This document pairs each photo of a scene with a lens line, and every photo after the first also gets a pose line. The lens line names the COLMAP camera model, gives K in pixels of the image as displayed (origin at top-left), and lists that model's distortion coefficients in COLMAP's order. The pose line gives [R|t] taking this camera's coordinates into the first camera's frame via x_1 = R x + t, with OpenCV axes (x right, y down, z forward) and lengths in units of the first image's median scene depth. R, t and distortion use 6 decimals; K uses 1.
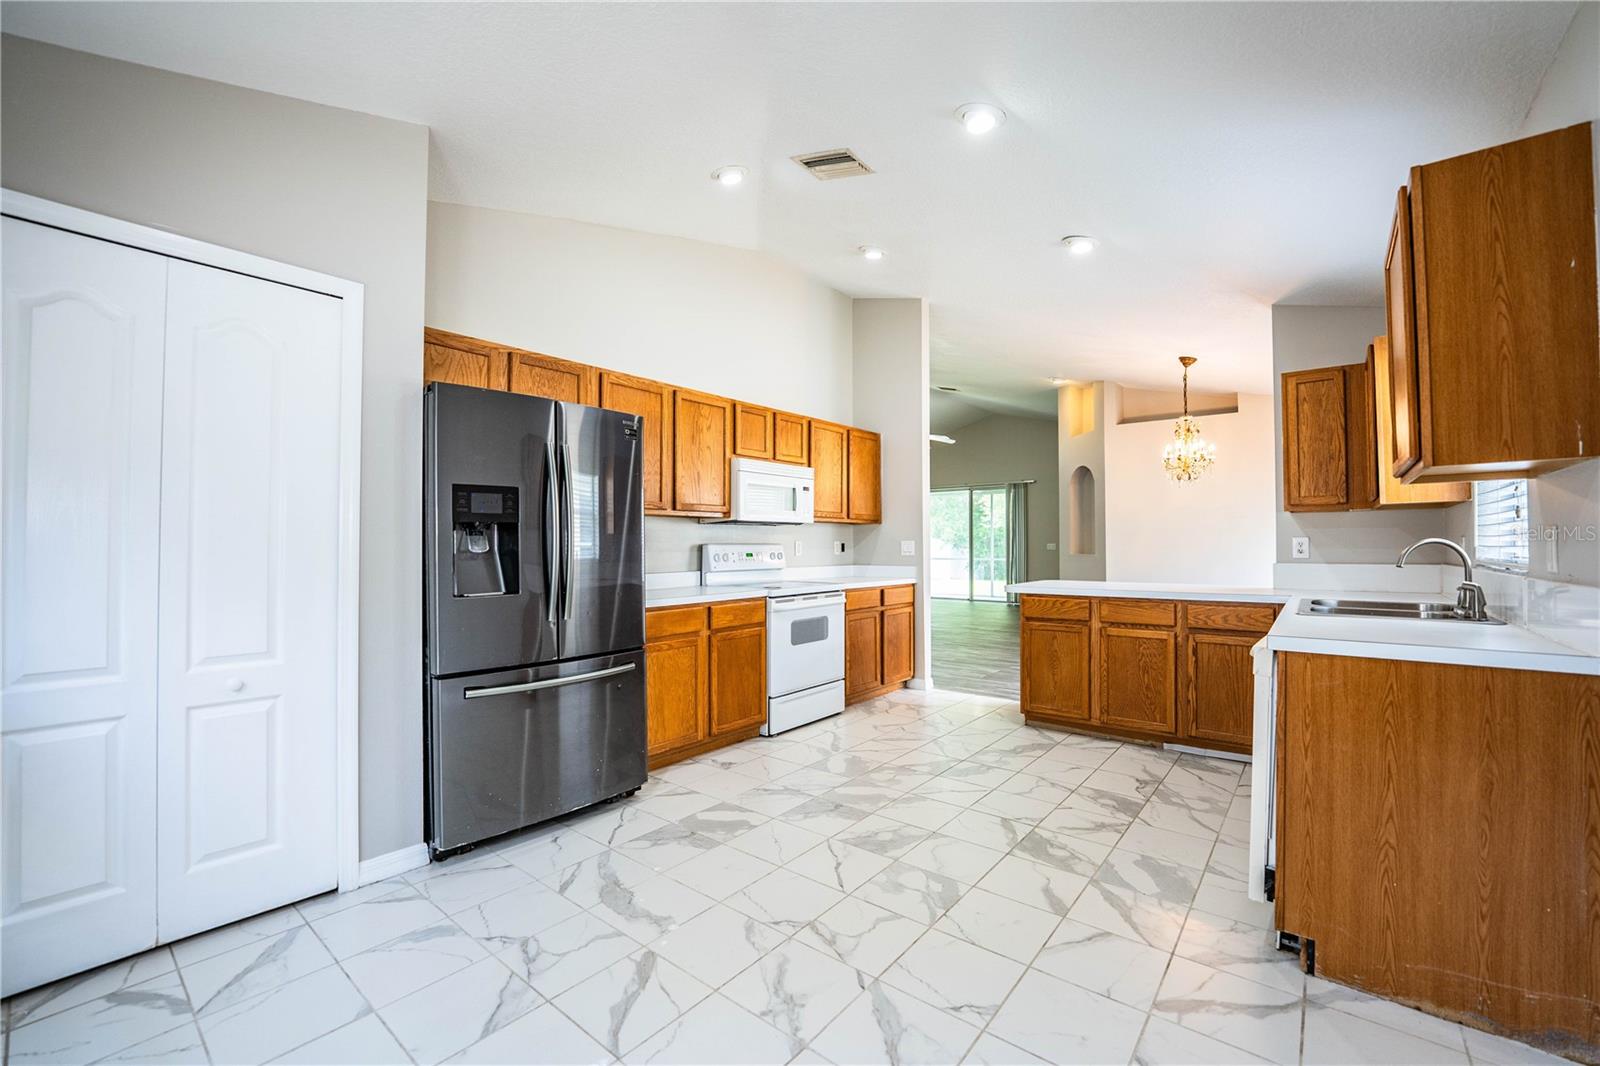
lens RADIAL K [[652.1, 0, 799.9], [0, 652.1, 537.9], [0, 0, 1]] dist [-0.027719, 0.002851]
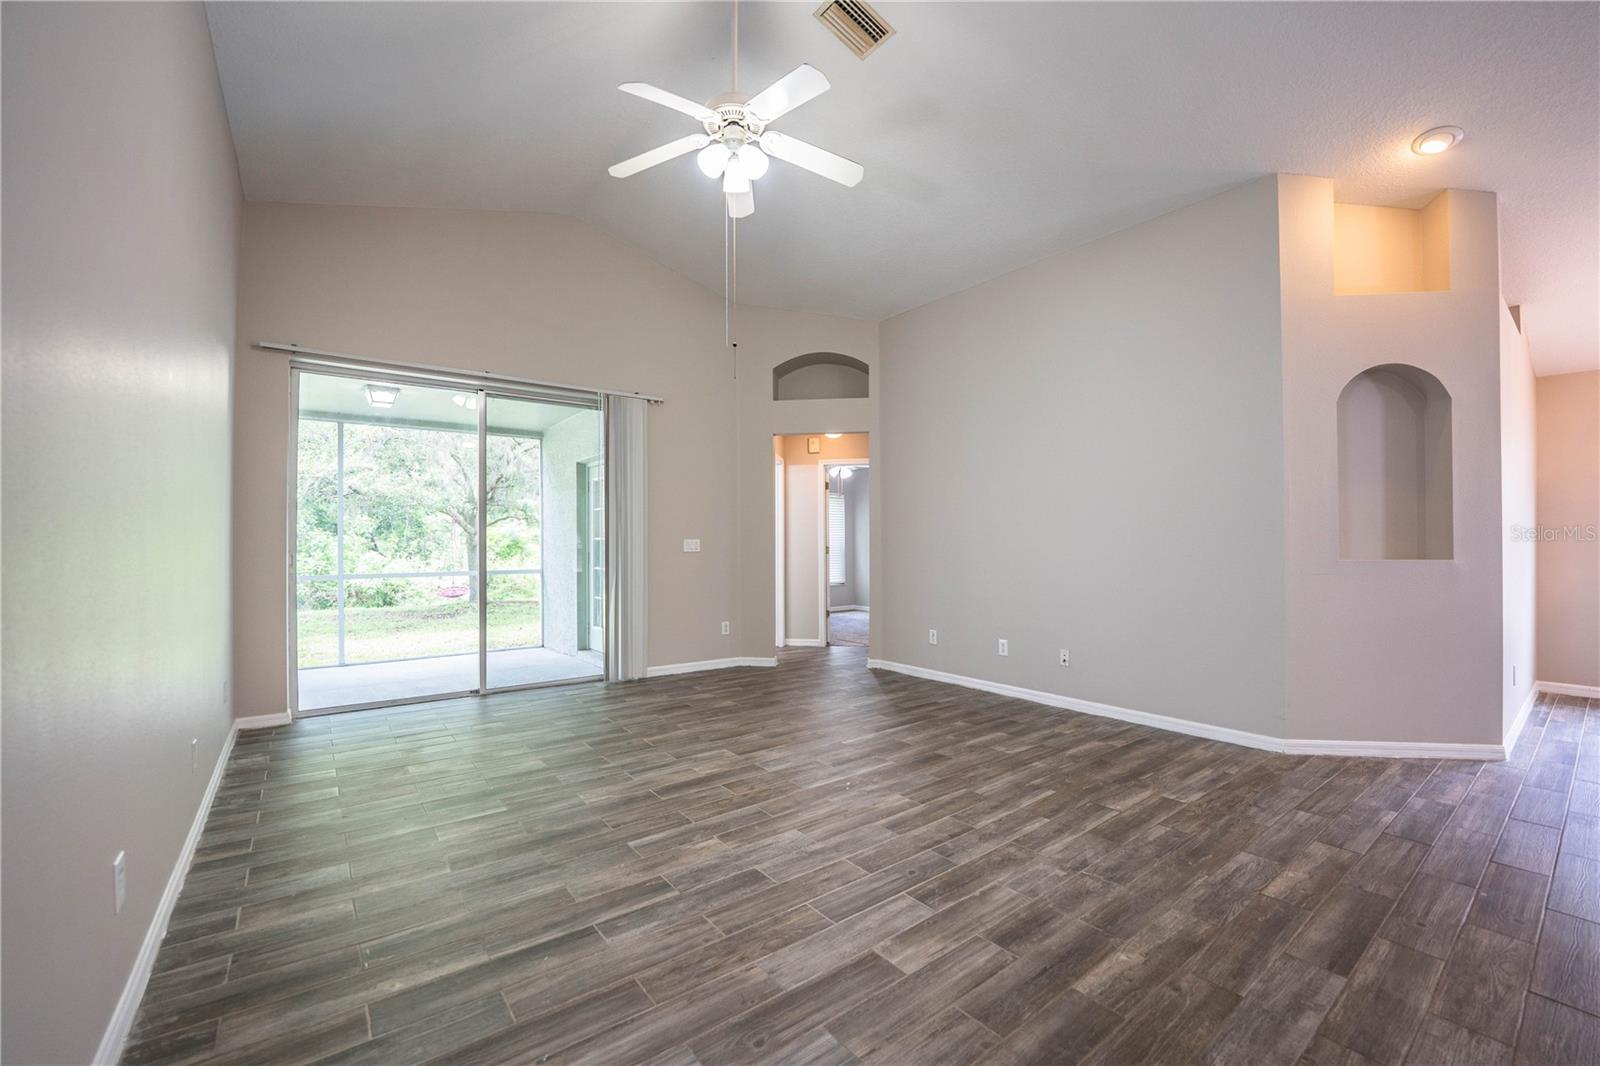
lens RADIAL K [[654.3, 0, 801.1], [0, 654.3, 538.4], [0, 0, 1]] dist [-0.027484, 0.003285]
pose [[0.227639, 0.005440, 0.973730, -0.194778], [-0.007788, 0.999963, -0.003766, 0.031811], [-0.973714, -0.006726, 0.227673, 2.815463]]
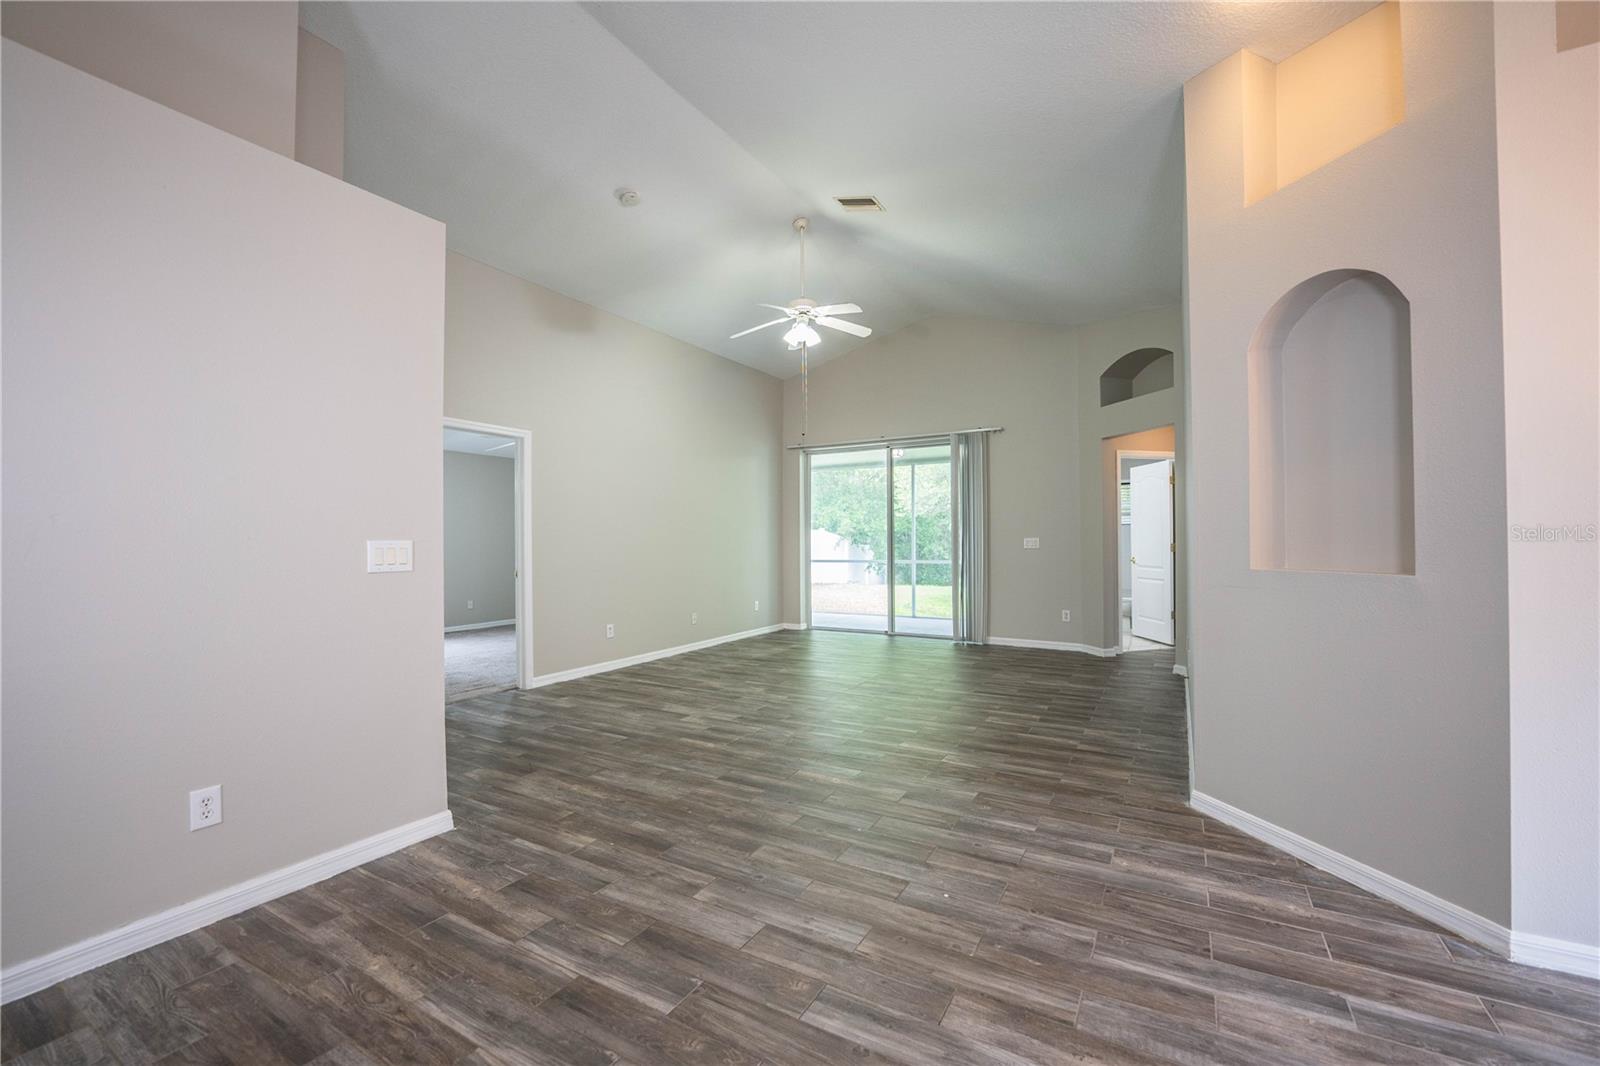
lens RADIAL K [[652.1, 0, 799.9], [0, 652.1, 537.9], [0, 0, 1]] dist [-0.027719, 0.002851]
pose [[0.987148, -0.004537, 0.159746, 0.330259], [0.003557, 0.999973, 0.006419, 0.014466], [-0.159771, -0.005768, 0.987137, 1.622628]]
